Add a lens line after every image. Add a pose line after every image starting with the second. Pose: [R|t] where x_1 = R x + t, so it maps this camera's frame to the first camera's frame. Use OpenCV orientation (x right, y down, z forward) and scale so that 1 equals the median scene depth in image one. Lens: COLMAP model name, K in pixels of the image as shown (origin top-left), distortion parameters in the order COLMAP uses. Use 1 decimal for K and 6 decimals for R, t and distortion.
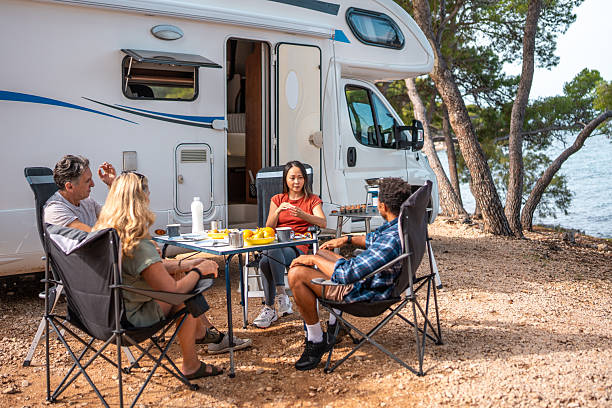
lens RADIAL K [[611.3, 0, 306.0], [0, 611.3, 204.0], [0, 0, 1]] dist [-0.258768, 0.274136]
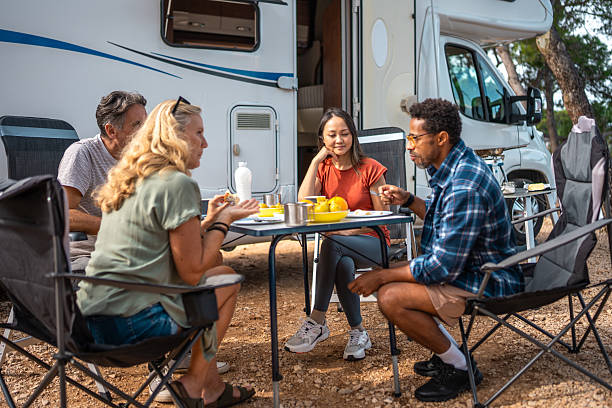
lens RADIAL K [[611.3, 0, 306.0], [0, 611.3, 204.0], [0, 0, 1]] dist [-0.258768, 0.274136]
pose [[0.988343, 0.015363, -0.151465, 0.003870], [-0.015174, 0.999882, 0.002405, 0.021327], [0.151484, -0.000078, 0.988460, 0.182035]]
